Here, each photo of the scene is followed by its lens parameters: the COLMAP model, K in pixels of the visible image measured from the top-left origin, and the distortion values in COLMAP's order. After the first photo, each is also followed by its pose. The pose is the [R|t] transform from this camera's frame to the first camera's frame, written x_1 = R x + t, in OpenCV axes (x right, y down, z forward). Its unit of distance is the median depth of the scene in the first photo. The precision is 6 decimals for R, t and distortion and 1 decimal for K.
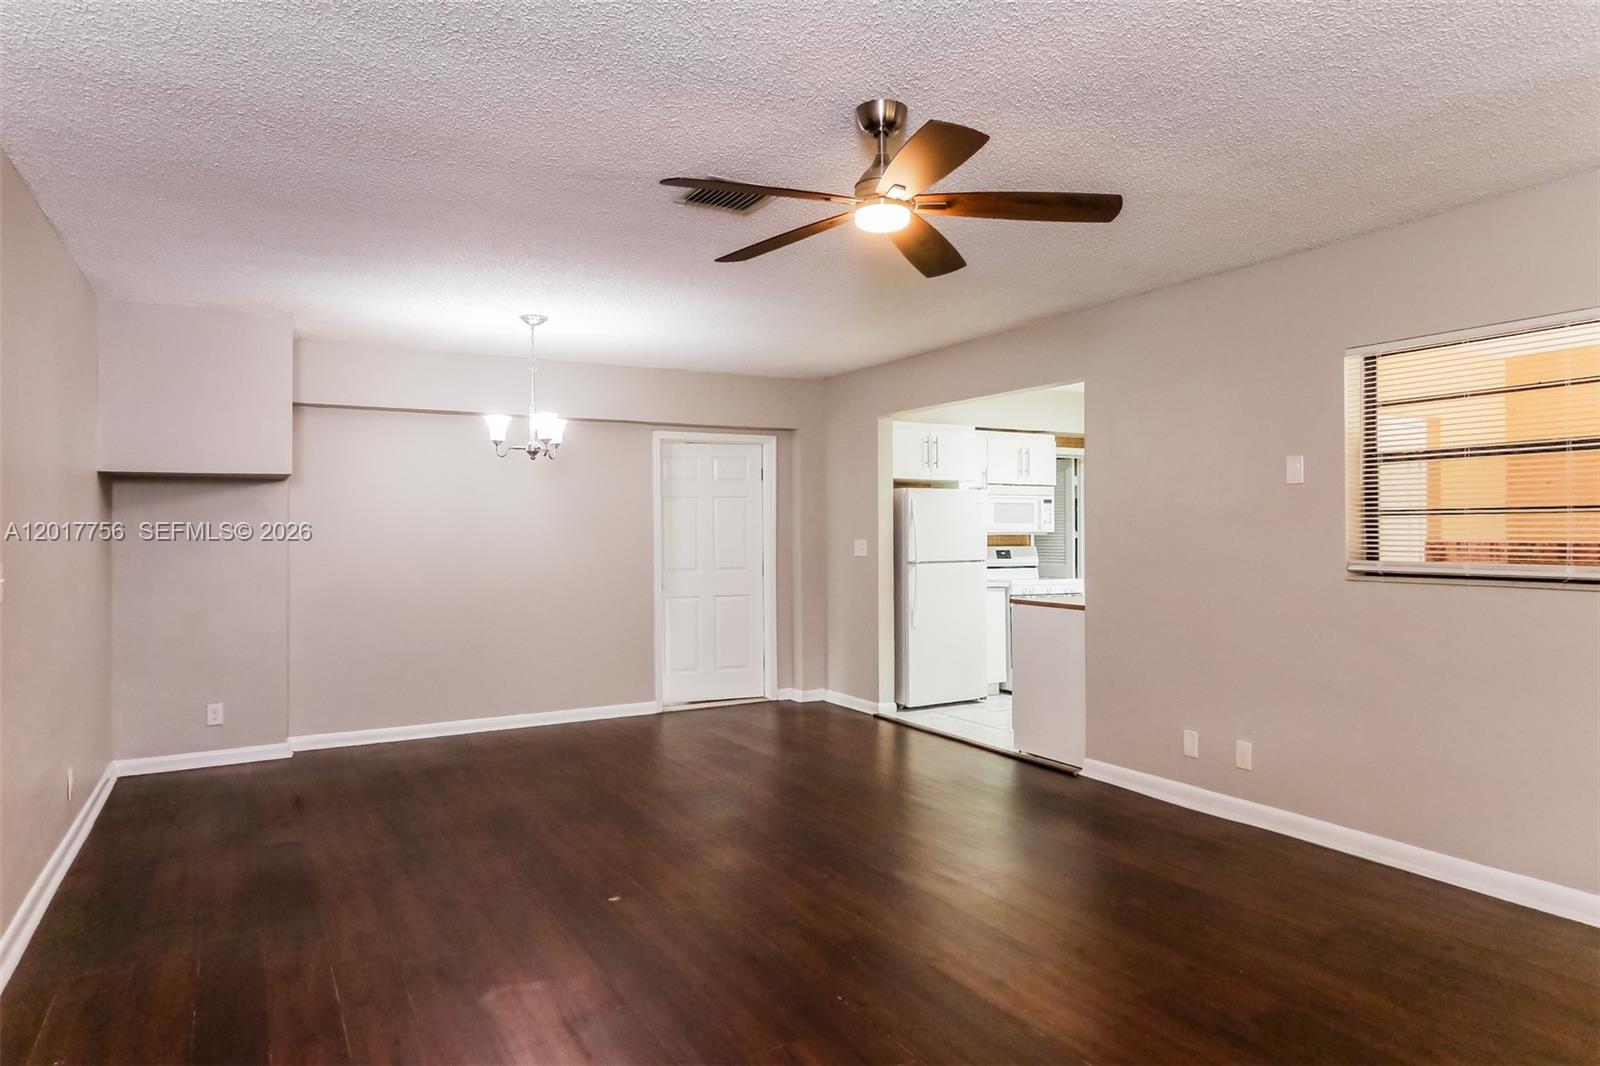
lens RADIAL K [[965.2, 0, 802.5], [0, 965.2, 521.1], [0, 0, 1]] dist [0.025351, -0.000418]
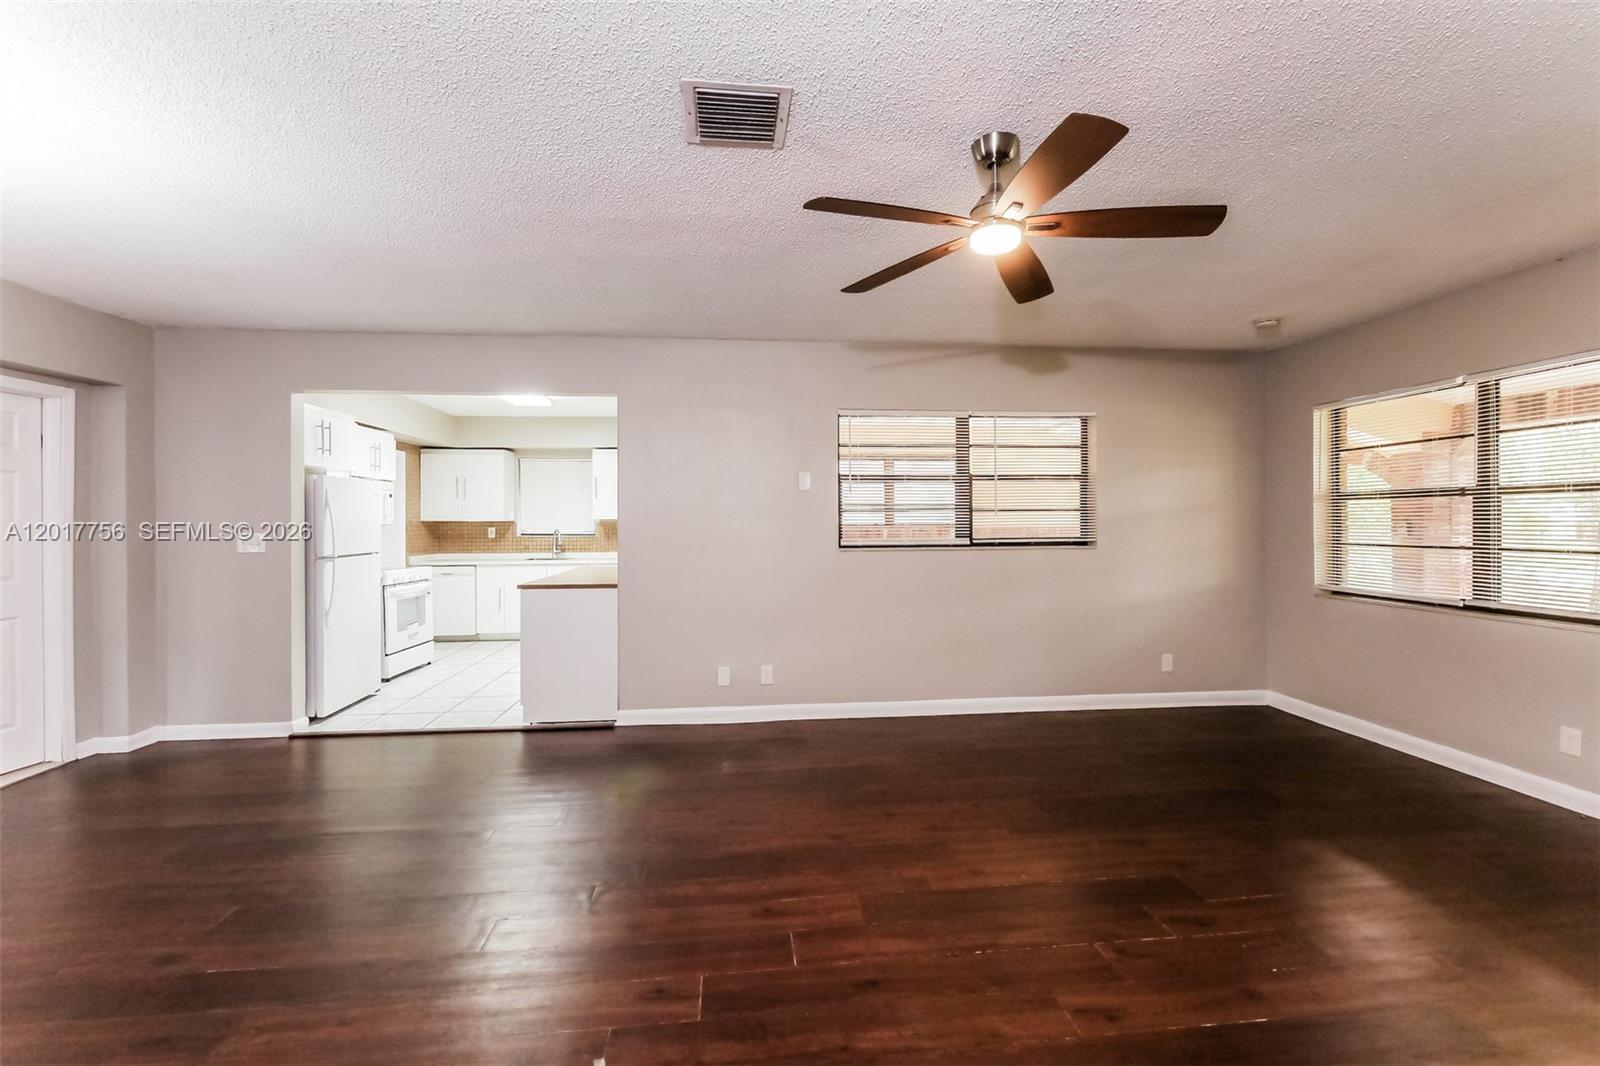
lens RADIAL K [[666.4, 0, 800.1], [0, 666.4, 525.9], [0, 0, 1]] dist [-0.001612, -0.000088]
pose [[0.415447, -0.003025, 0.909612, -0.276119], [-0.006716, 0.999957, 0.006393, 0.006500], [-0.909592, -0.008764, 0.415409, 0.341101]]
